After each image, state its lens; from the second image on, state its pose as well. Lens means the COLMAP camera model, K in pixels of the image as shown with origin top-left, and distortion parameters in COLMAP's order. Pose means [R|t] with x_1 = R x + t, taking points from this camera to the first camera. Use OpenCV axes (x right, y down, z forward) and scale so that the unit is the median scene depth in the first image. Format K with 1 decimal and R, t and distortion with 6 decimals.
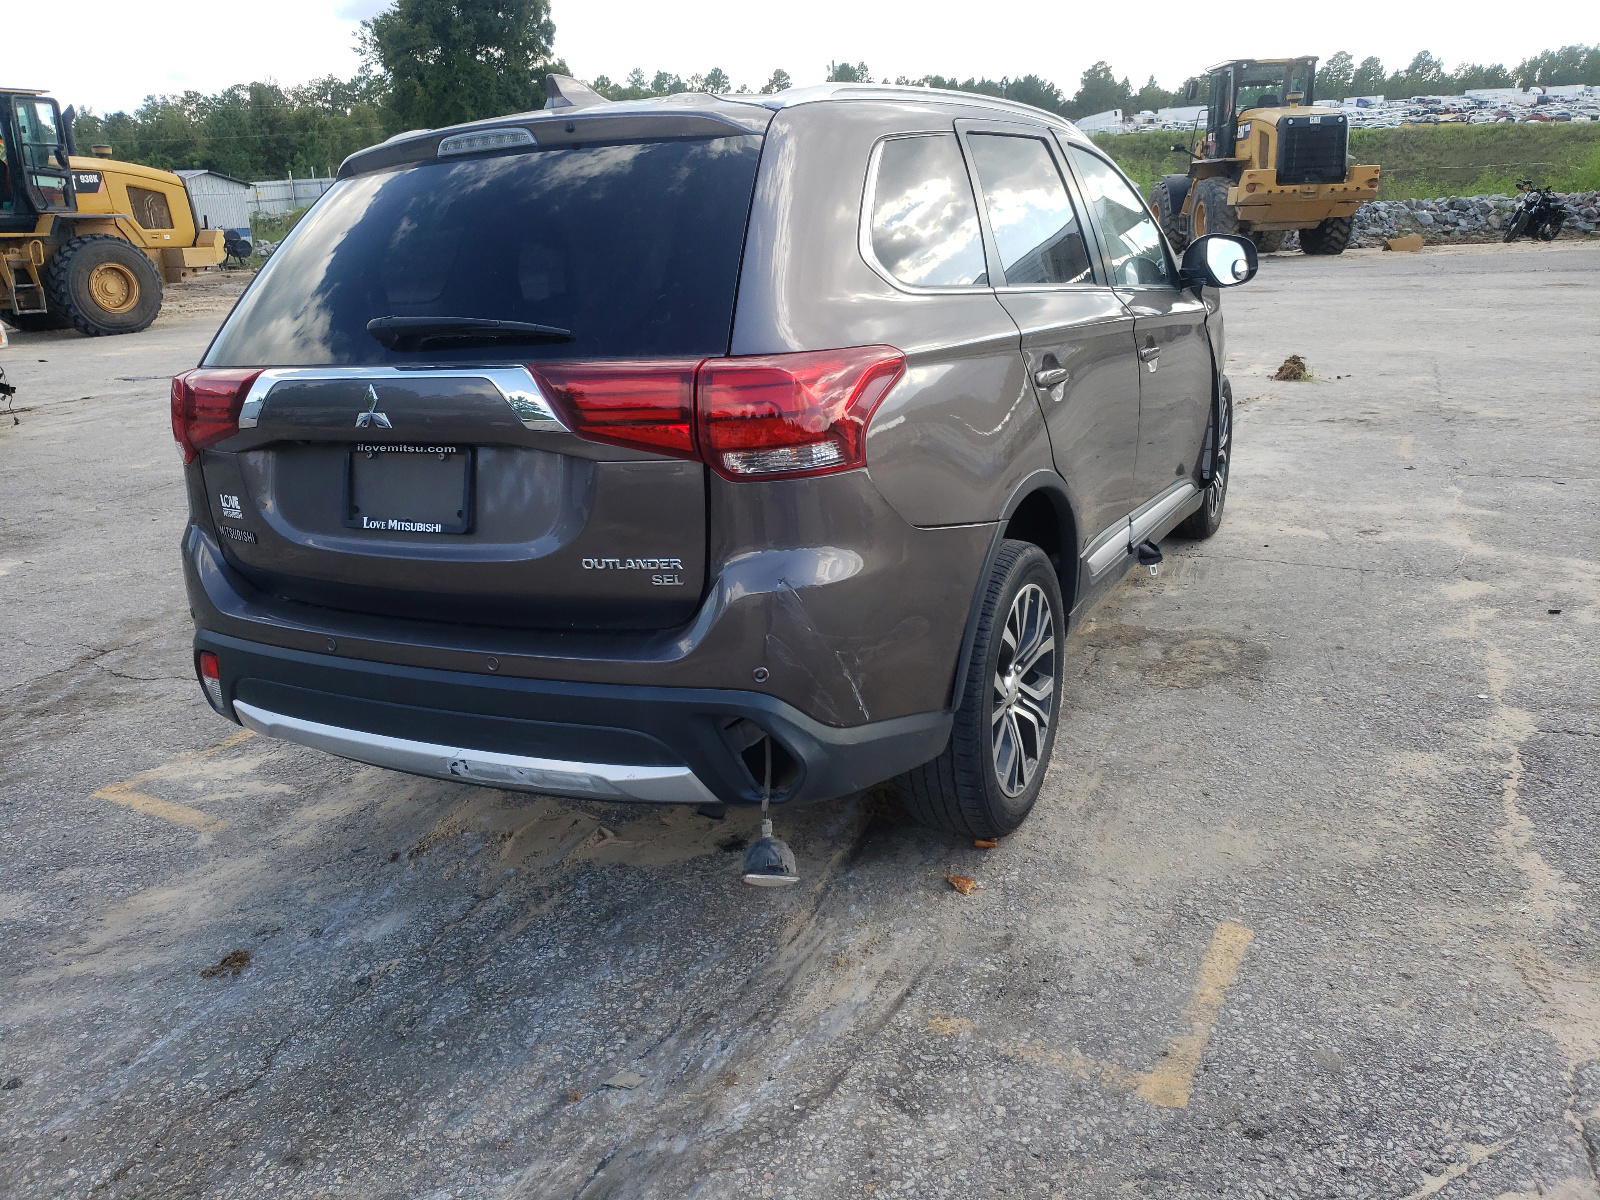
lens RADIAL K [[1247.2, 0, 800.0], [0, 1247.2, 600.0], [0, 0, 1]] dist [0.004750, 0.003676]
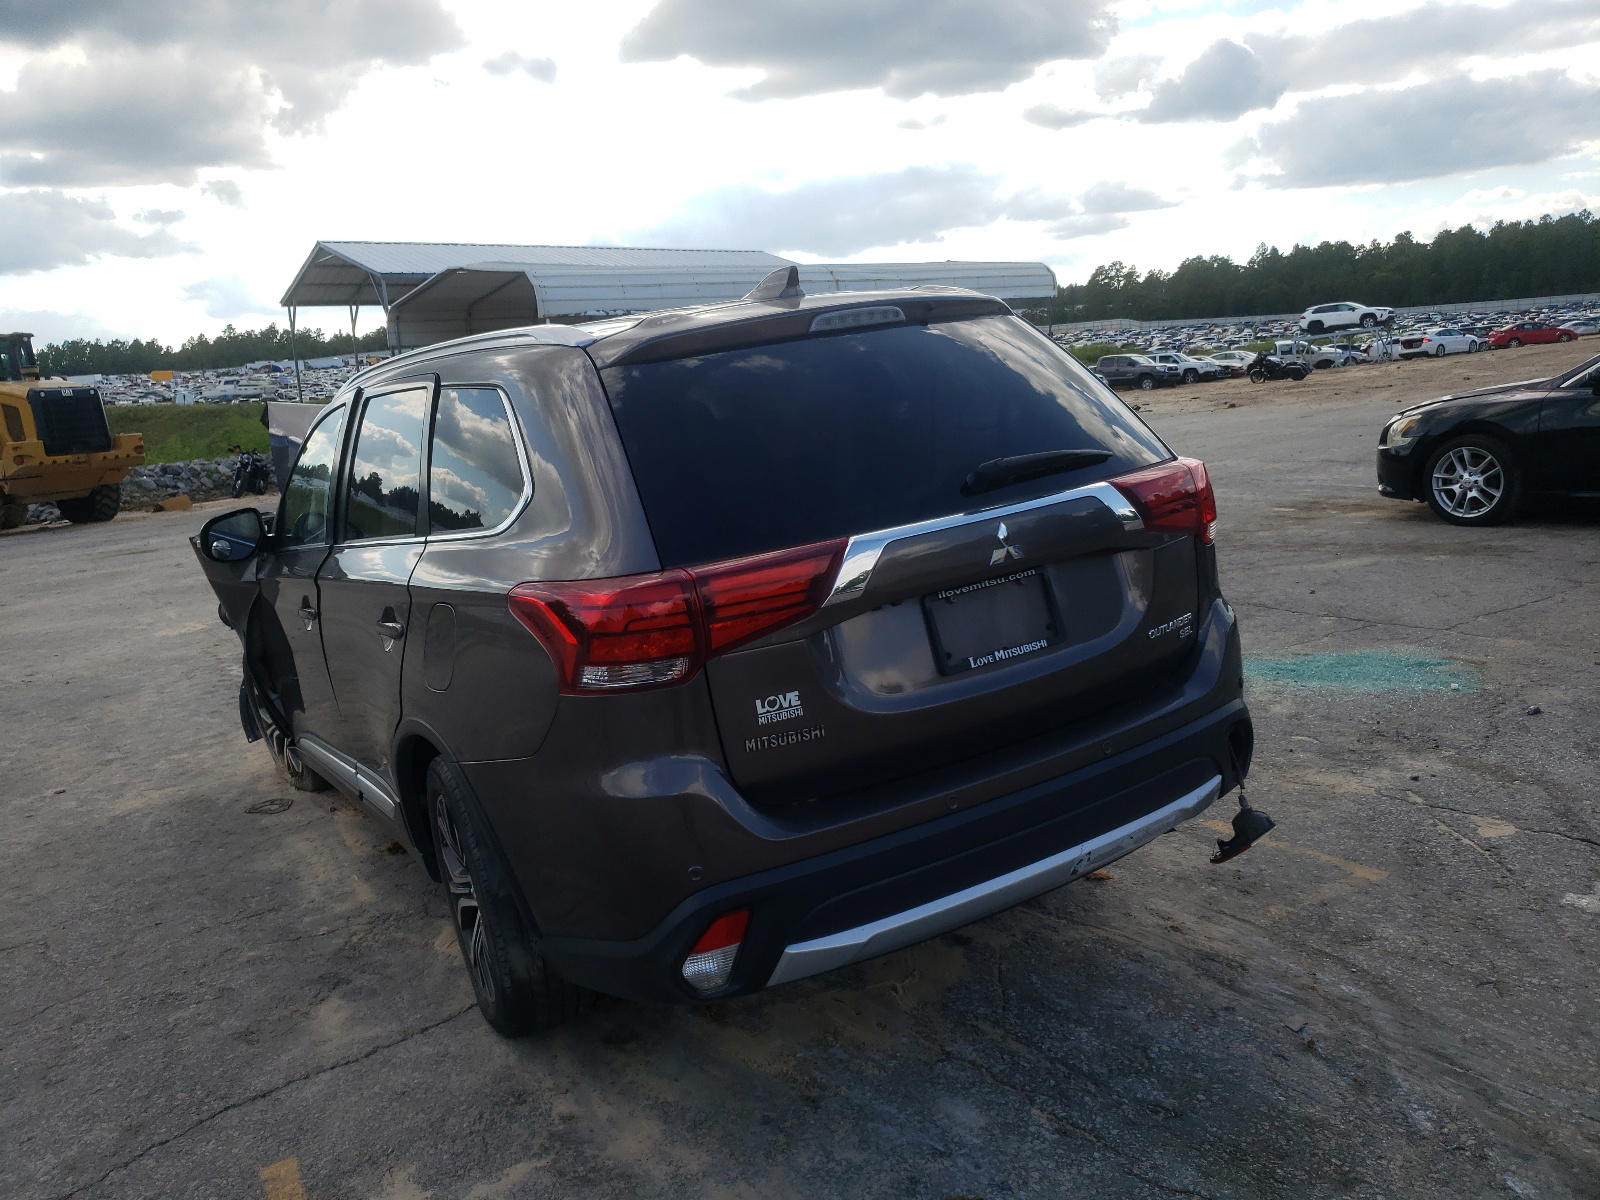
lens RADIAL K [[1212.5, 0, 800.0], [0, 1212.5, 600.0], [0, 0, 1]] dist [0.012183, 0.006683]
pose [[0.525110, -0.153696, 0.837041, -1.160886], [0.321372, 0.946545, -0.027807, -0.119736], [-0.788023, 0.283603, 0.546433, 0.521900]]
